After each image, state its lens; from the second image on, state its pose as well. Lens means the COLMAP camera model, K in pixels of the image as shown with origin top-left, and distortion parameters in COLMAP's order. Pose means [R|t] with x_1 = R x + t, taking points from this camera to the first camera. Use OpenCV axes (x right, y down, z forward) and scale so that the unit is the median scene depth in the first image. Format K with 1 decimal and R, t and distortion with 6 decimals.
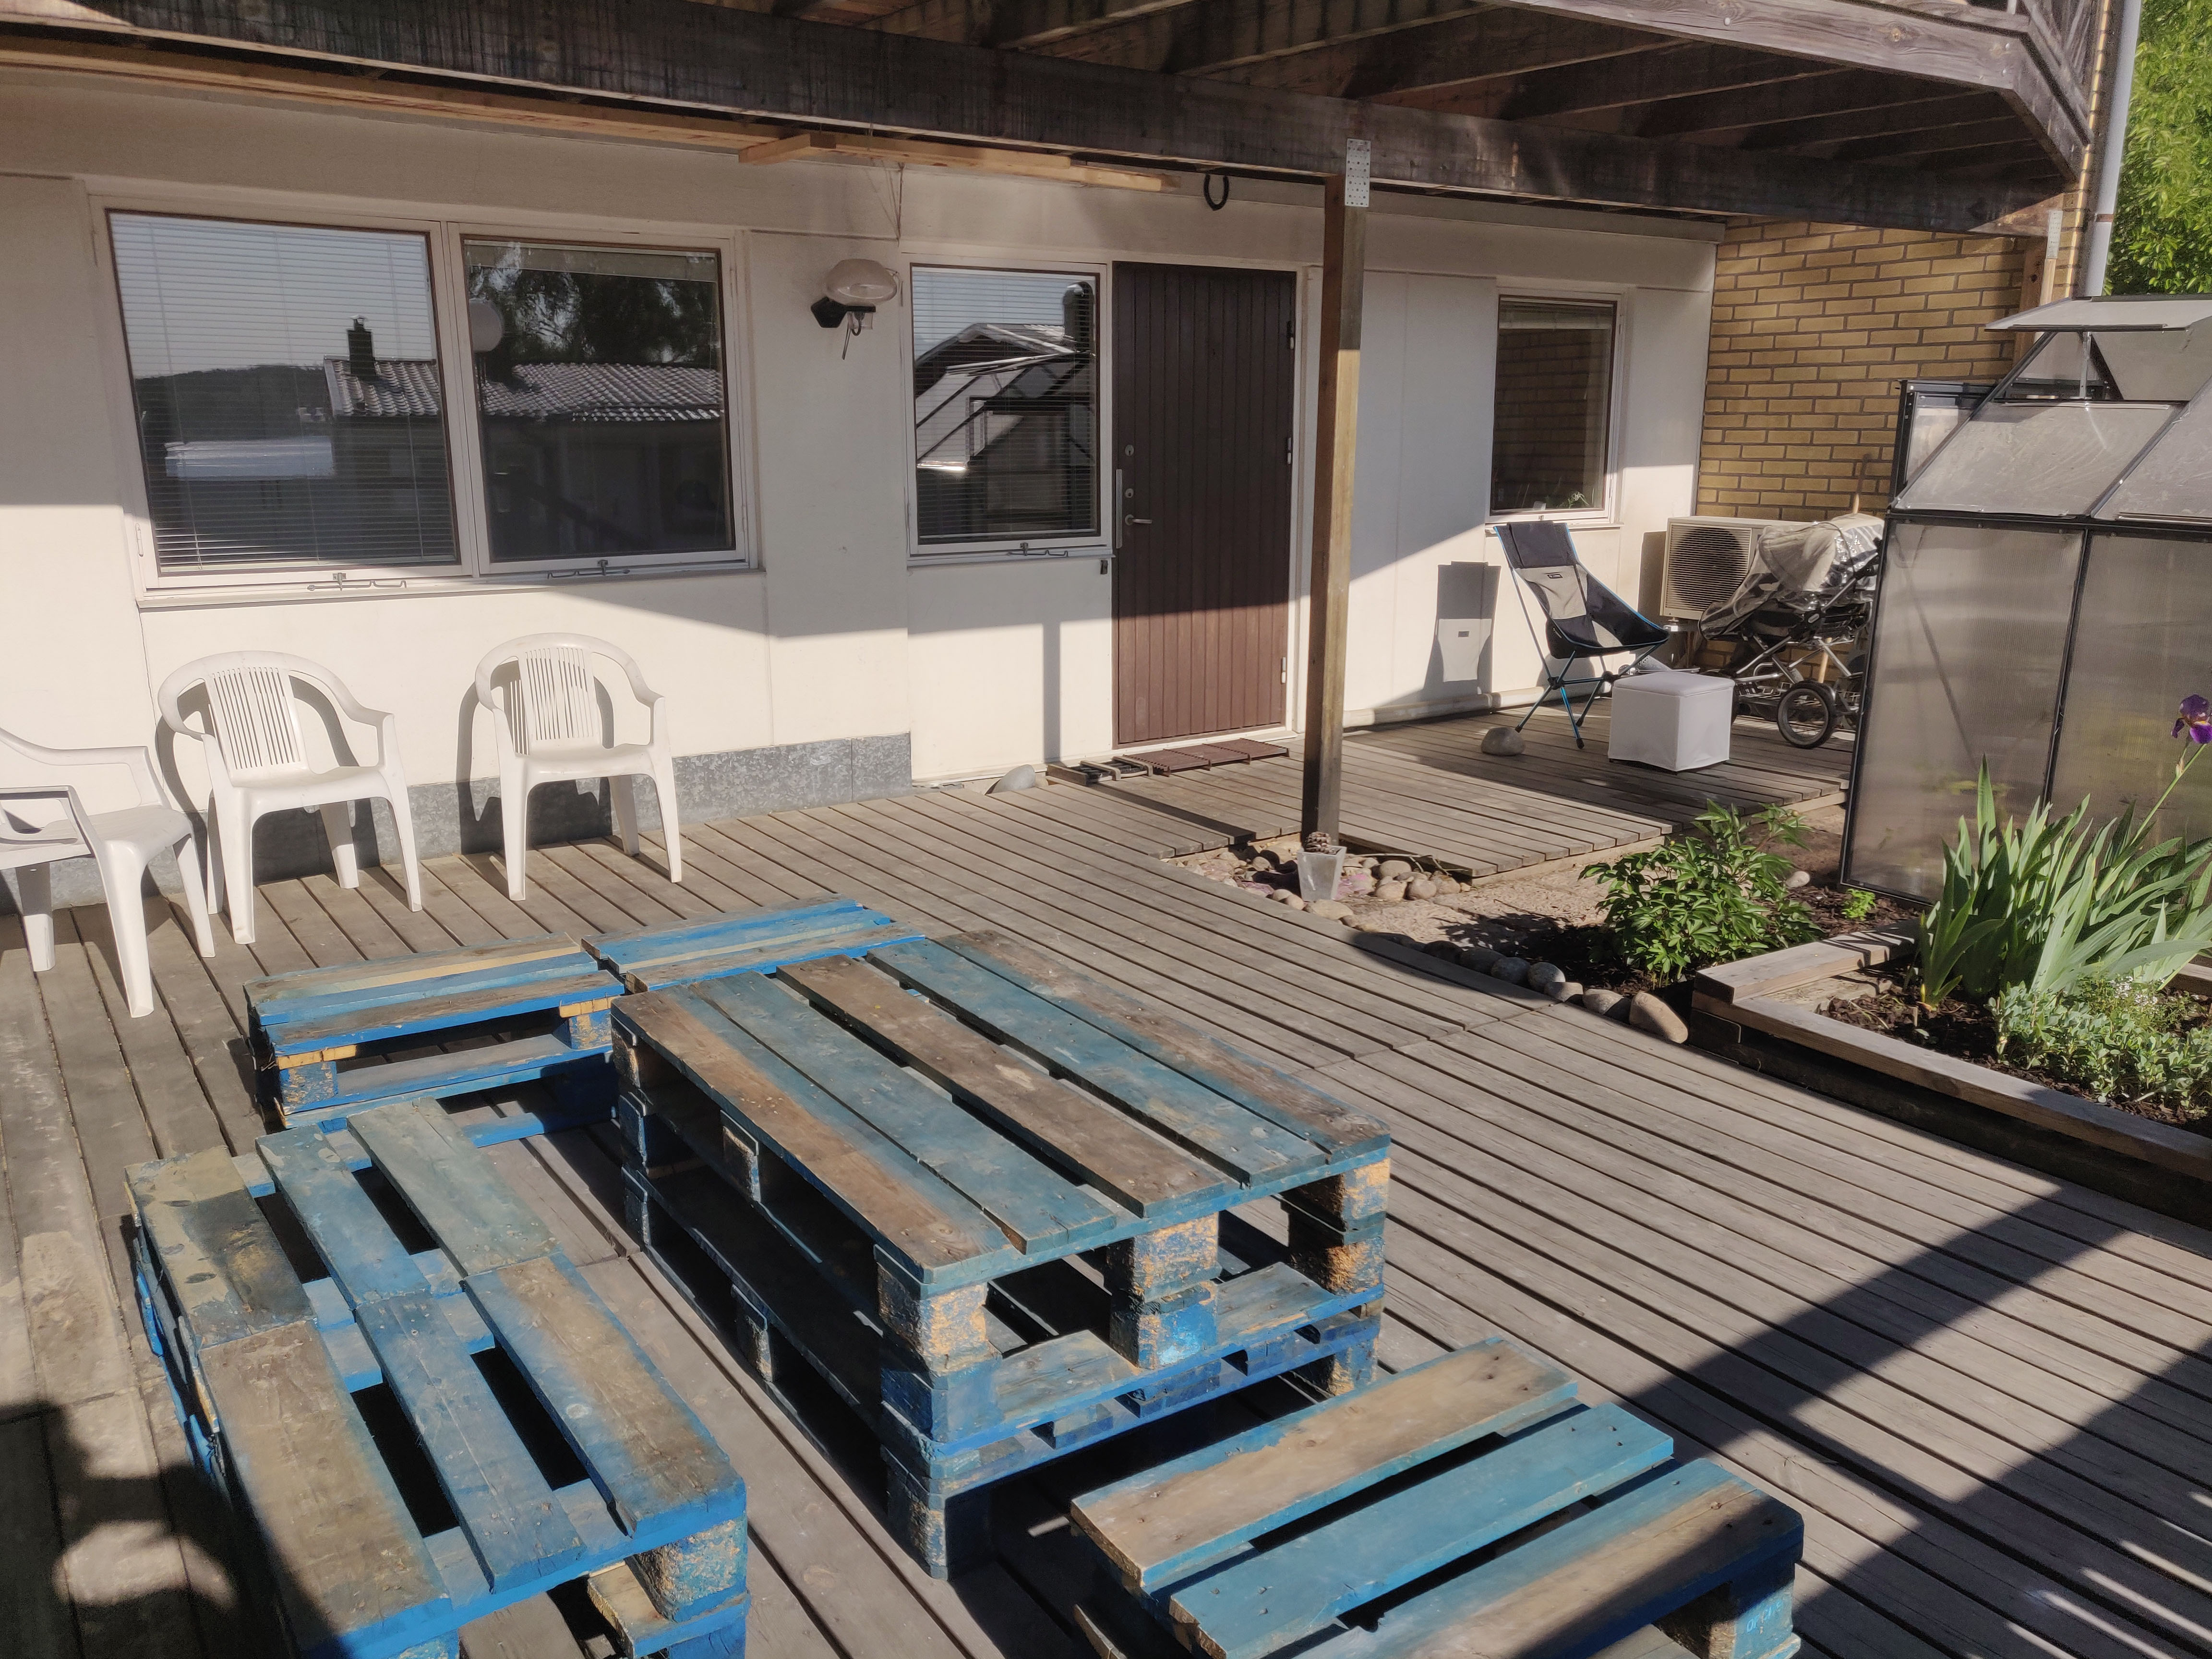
lens RADIAL K [[1753.8, 0, 1152.7], [0, 1753.8, 853.4], [0, 0, 1]] dist [-0.002931, 0.050707]
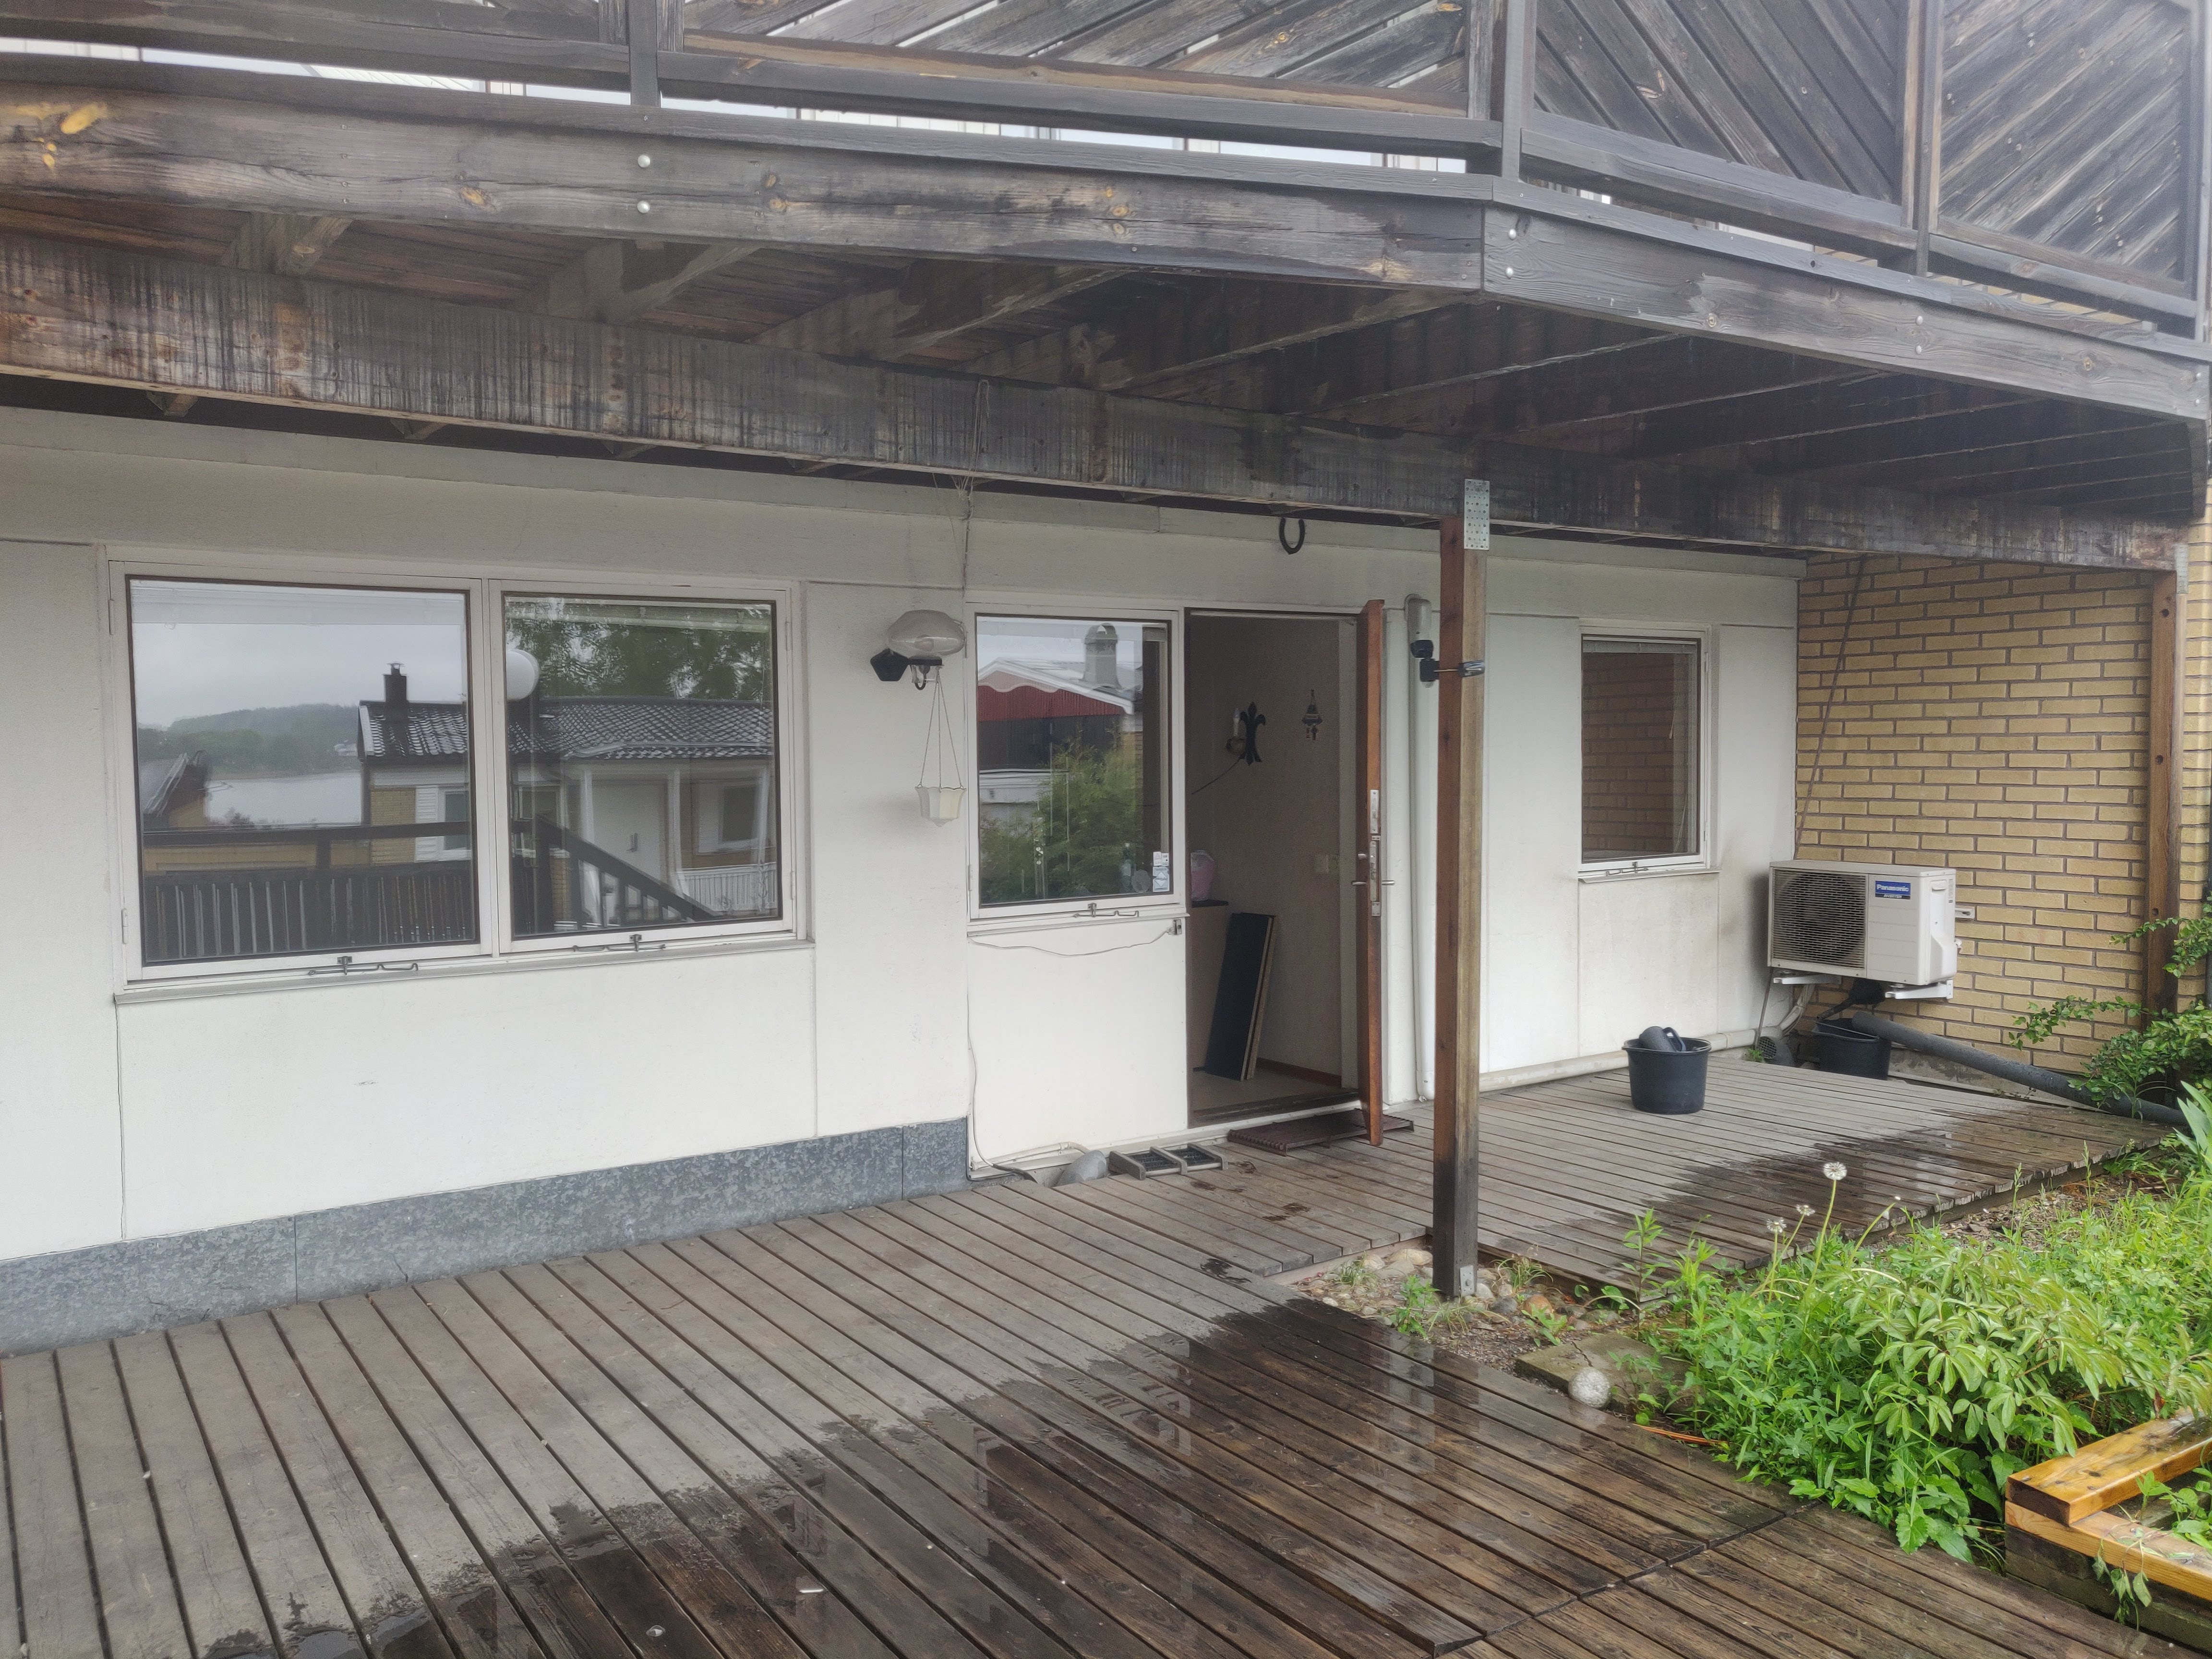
lens RADIAL K [[1723.8, 0, 1106.4], [0, 1723.8, 841.6], [0, 0, 1]] dist [-0.017359, 0.054179]
pose [[0.999737, -0.010929, -0.020158, -0.051569], [0.007042, 0.982958, -0.183693, -0.047907], [0.021822, 0.183503, 0.982777, 0.123531]]
